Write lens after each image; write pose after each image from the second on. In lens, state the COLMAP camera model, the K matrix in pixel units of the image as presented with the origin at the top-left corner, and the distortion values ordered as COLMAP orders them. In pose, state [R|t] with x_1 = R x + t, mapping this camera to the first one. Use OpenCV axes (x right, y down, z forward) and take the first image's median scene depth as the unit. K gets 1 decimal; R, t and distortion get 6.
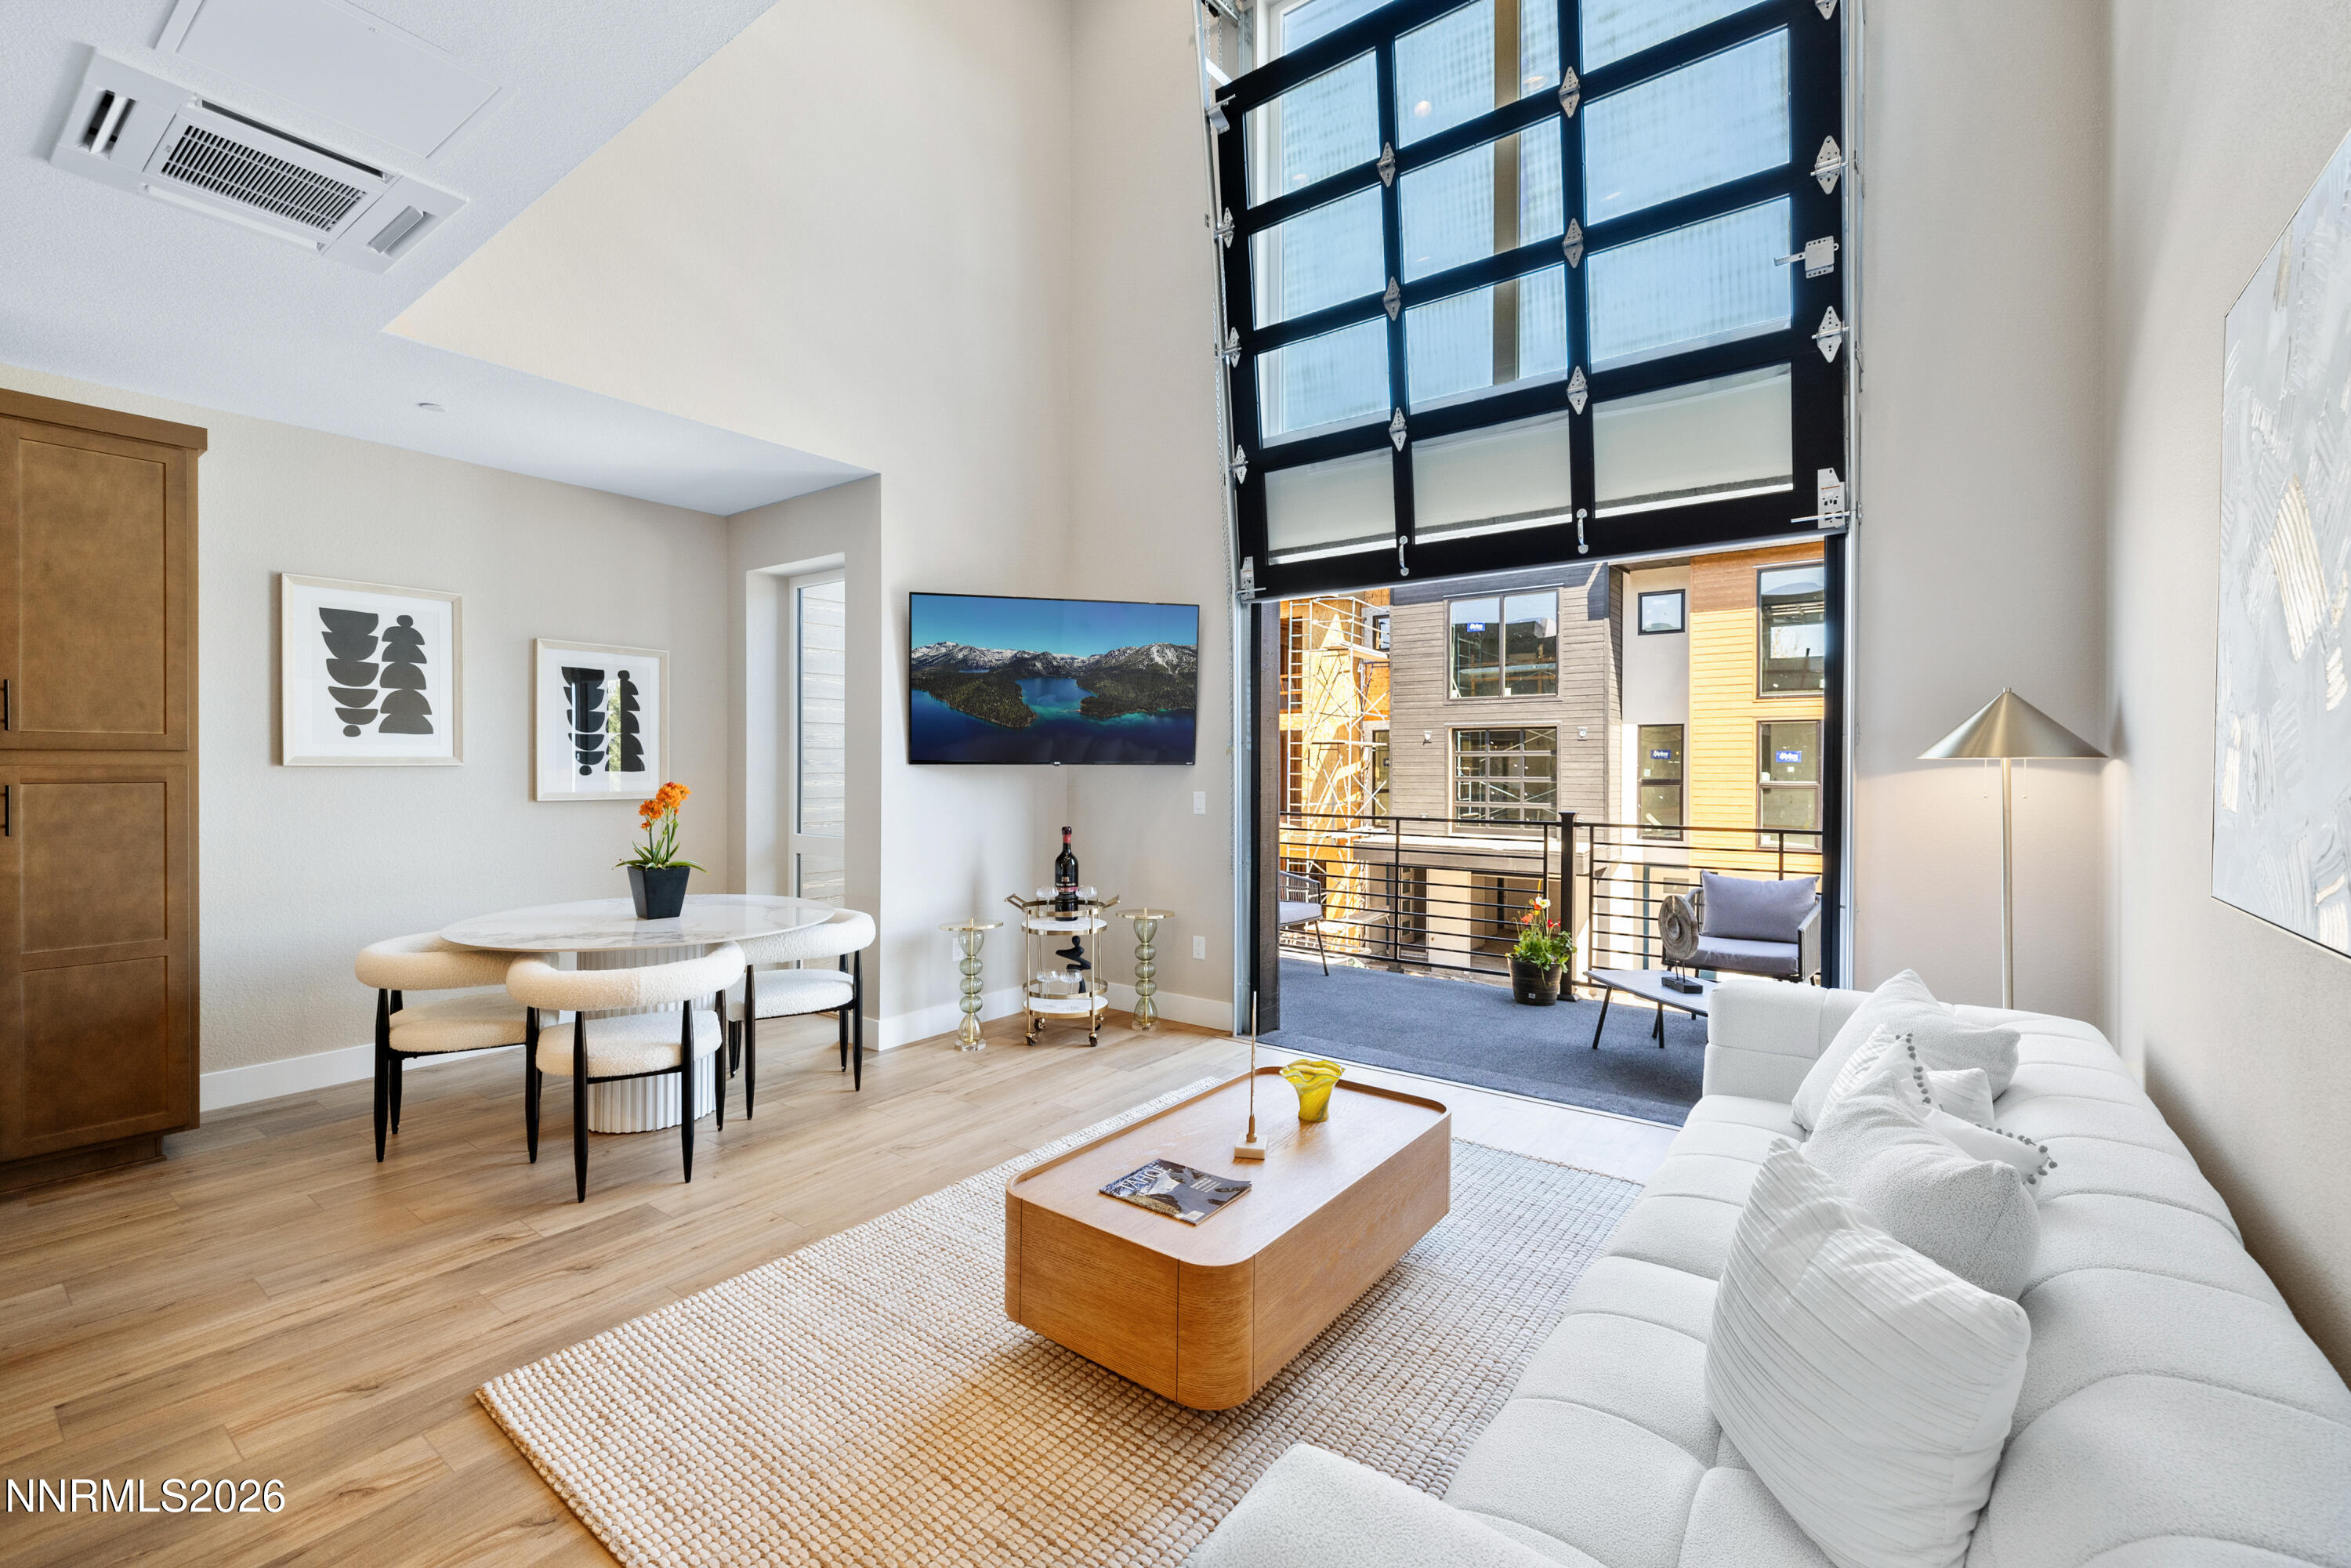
lens RADIAL K [[985.0, 0, 1169.3], [0, 985.0, 765.1], [0, 0, 1]] dist [-0.001287, -0.000364]
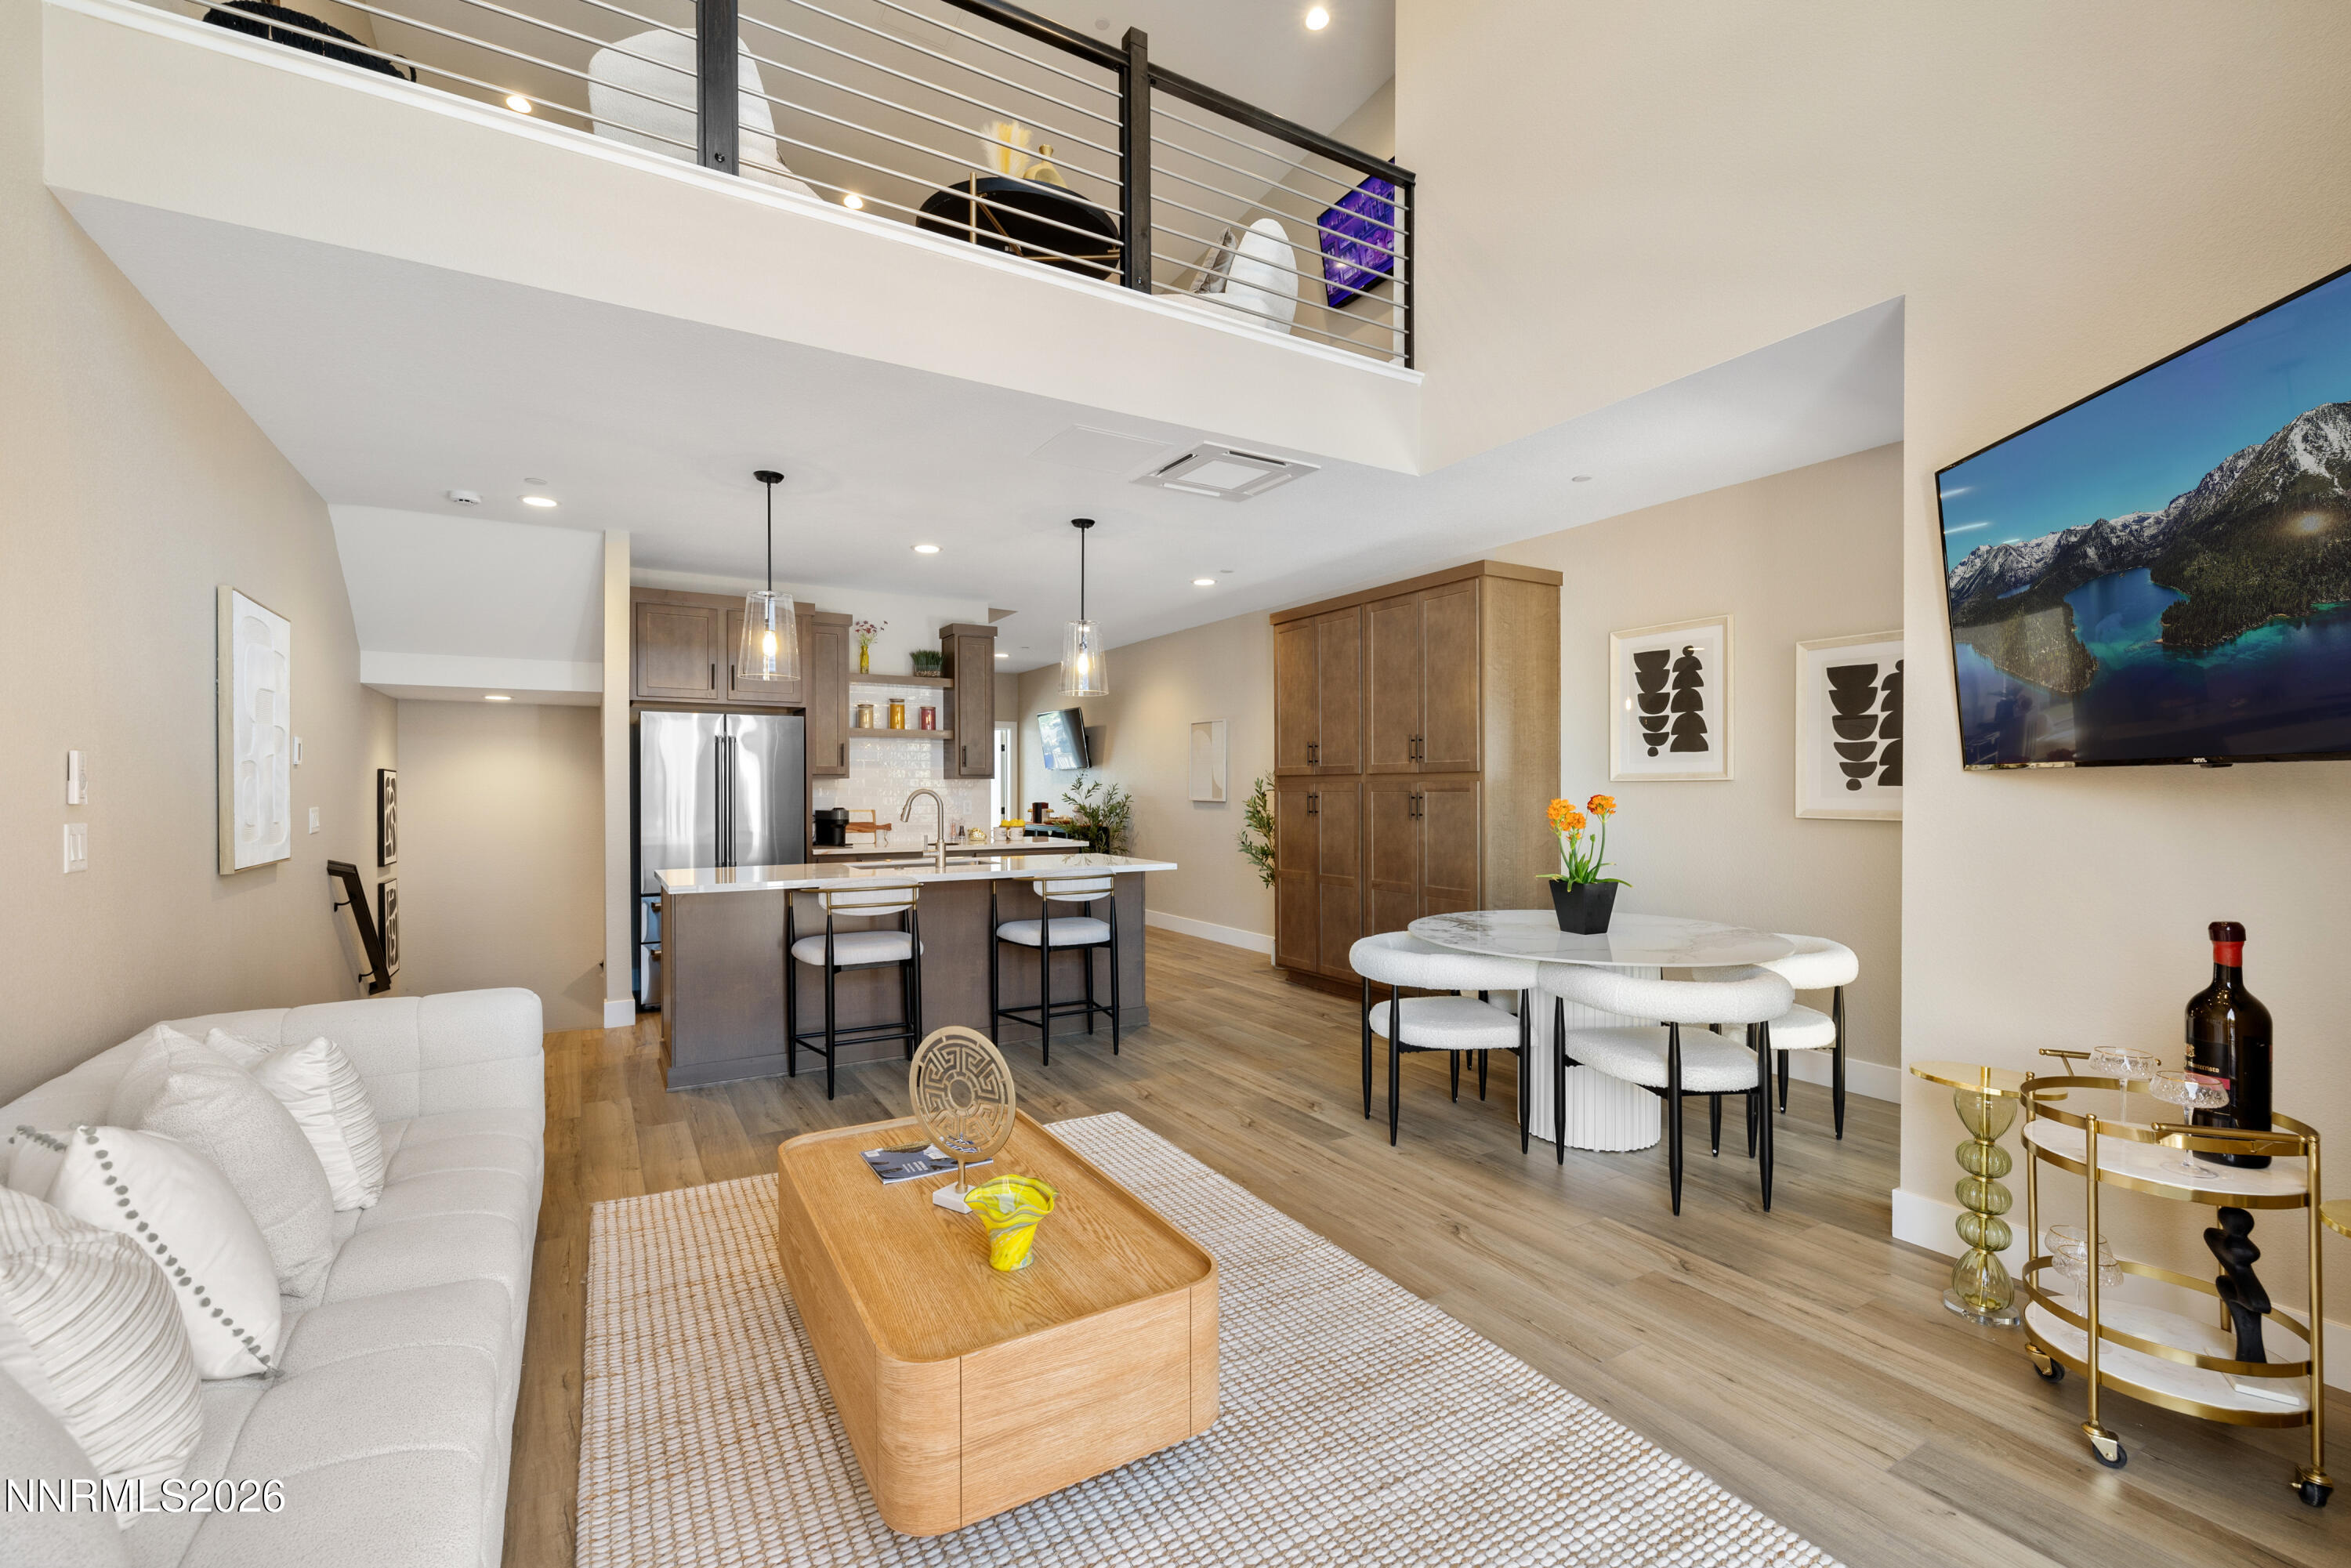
lens RADIAL K [[997.6, 0, 1169.6], [0, 997.6, 787.9], [0, 0, 1]] dist [0.001673, -0.000002]
pose [[-0.376743, 0.005744, -0.926300, 0.559956], [0.005104, 0.999978, 0.004125, 0.001569], [0.926304, -0.003174, -0.376764, 0.986202]]
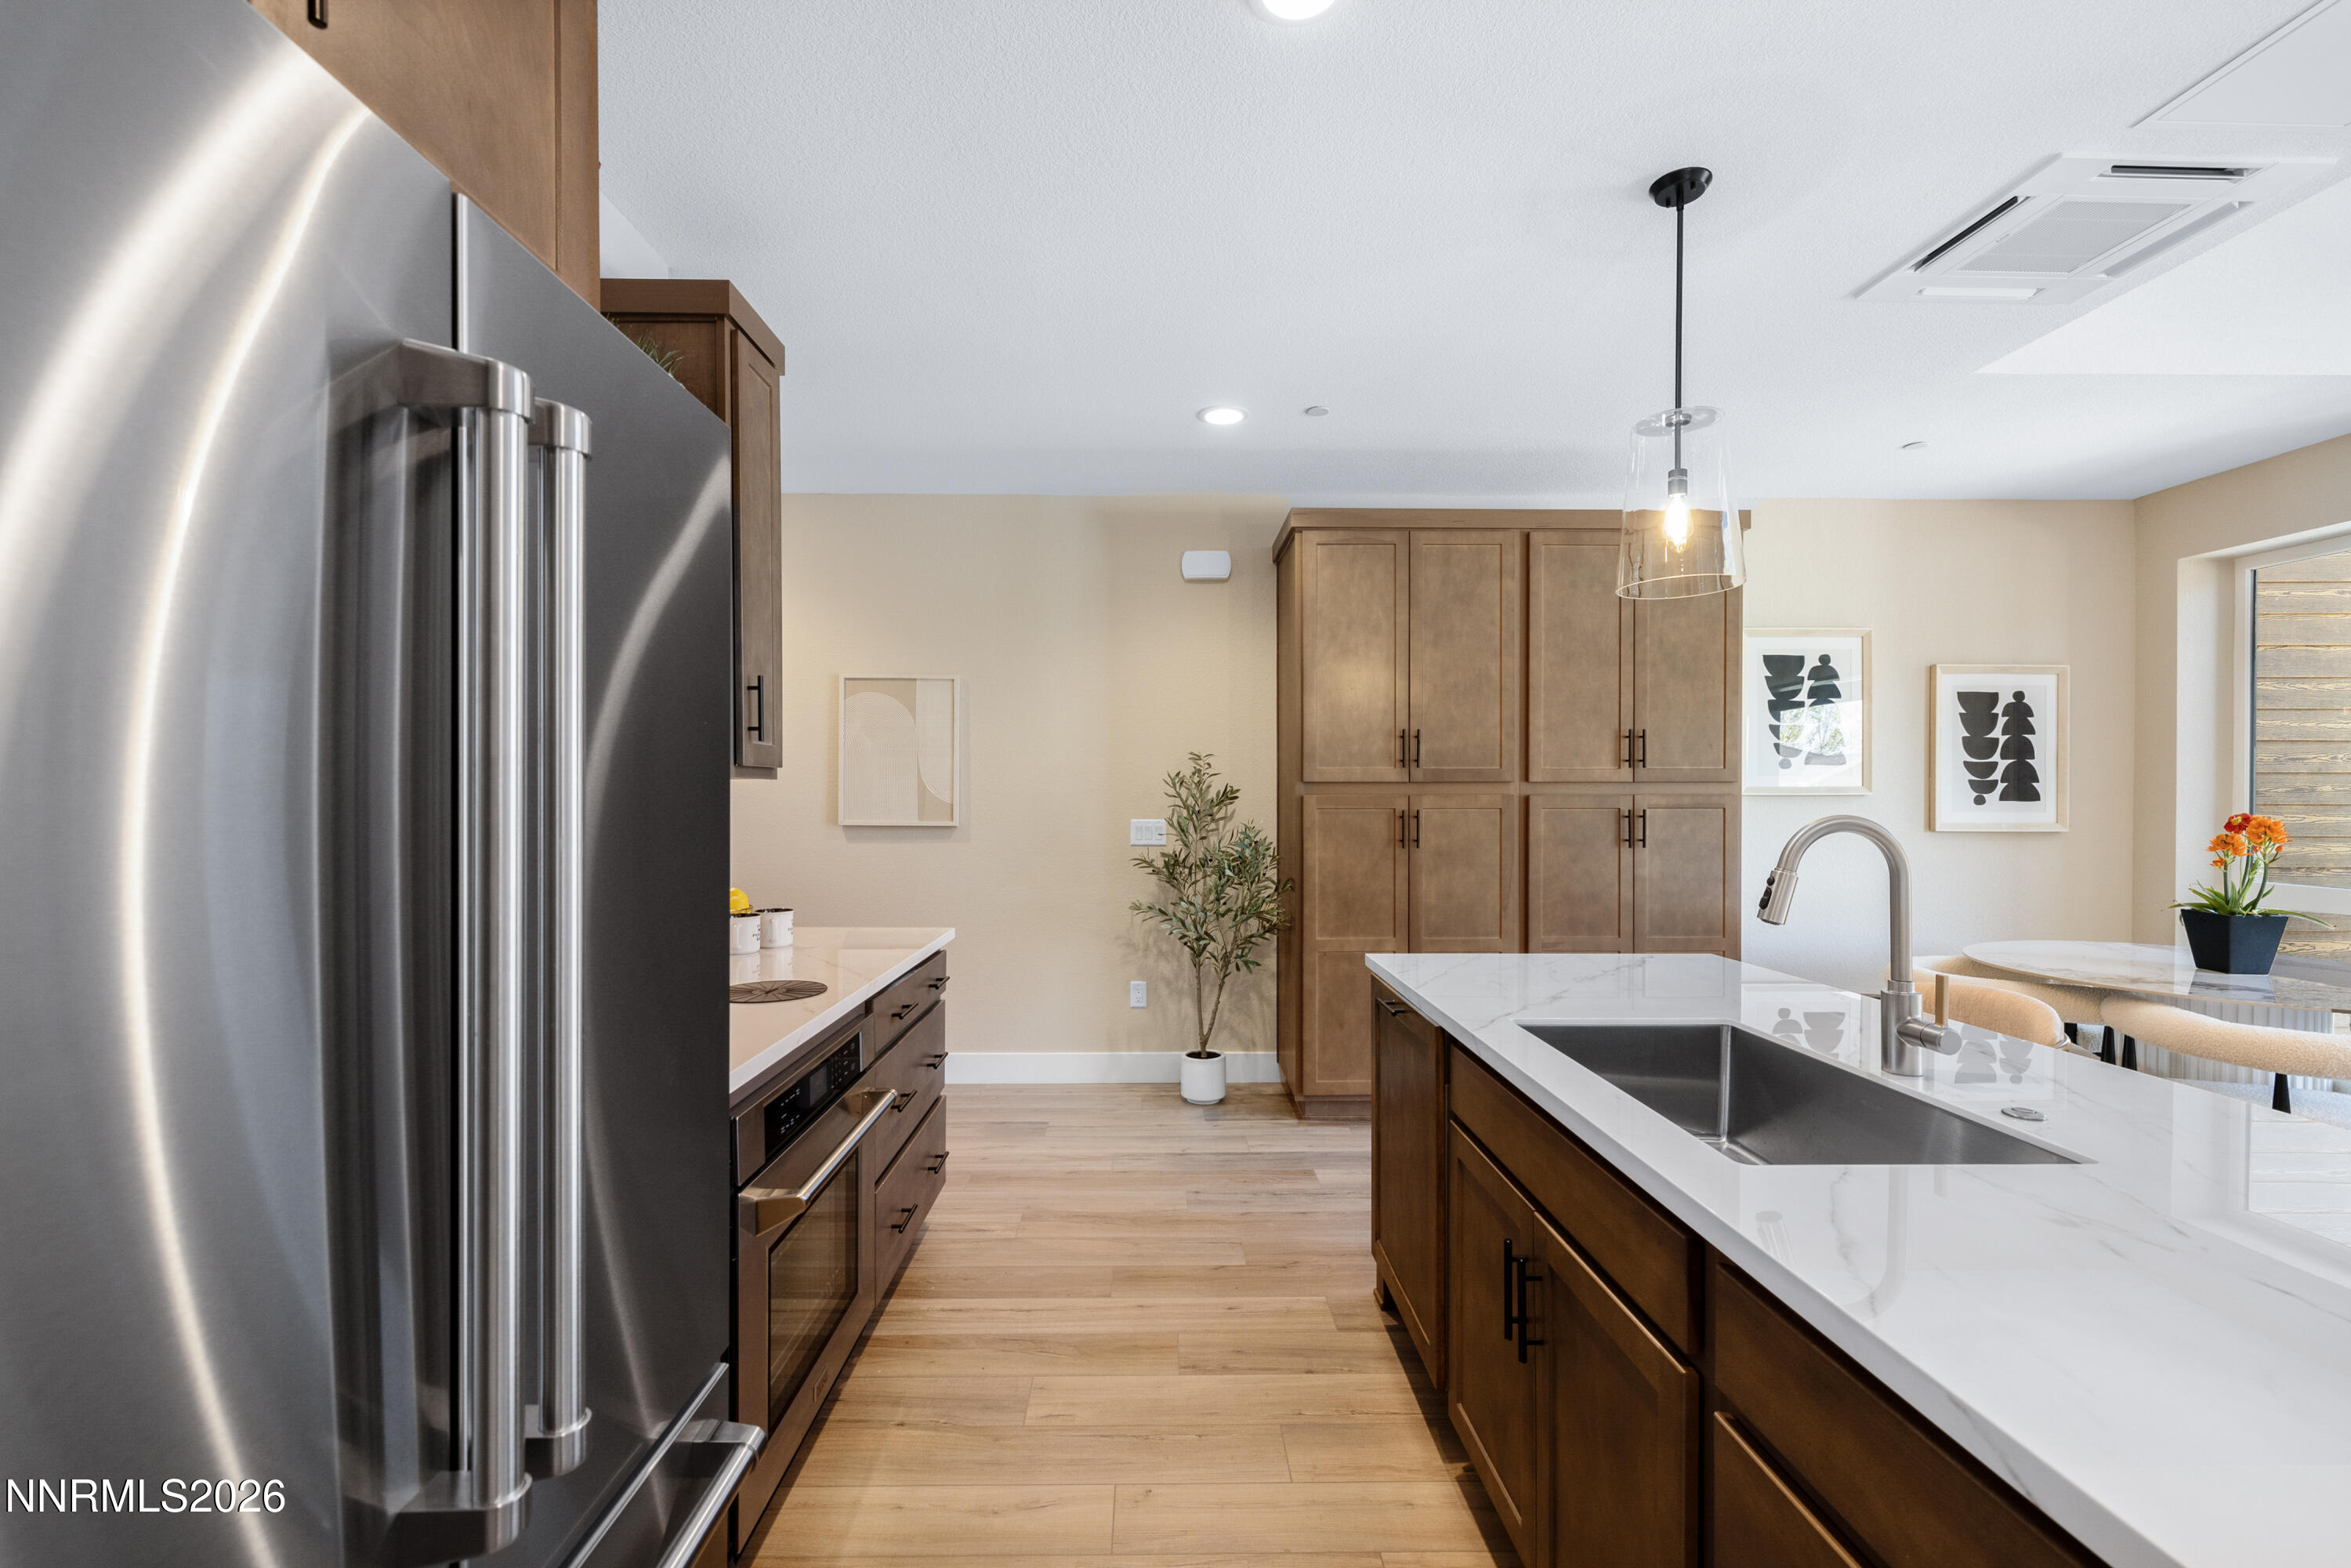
lens RADIAL K [[992.2, 0, 1173.8], [0, 992.2, 803.4], [0, 0, 1]] dist [0.001432, -0.000081]
pose [[0.616069, 0.007927, -0.787652, -0.402980], [-0.001156, 0.999957, 0.009159, 0.000913], [0.787691, -0.004732, 0.616052, -0.249944]]
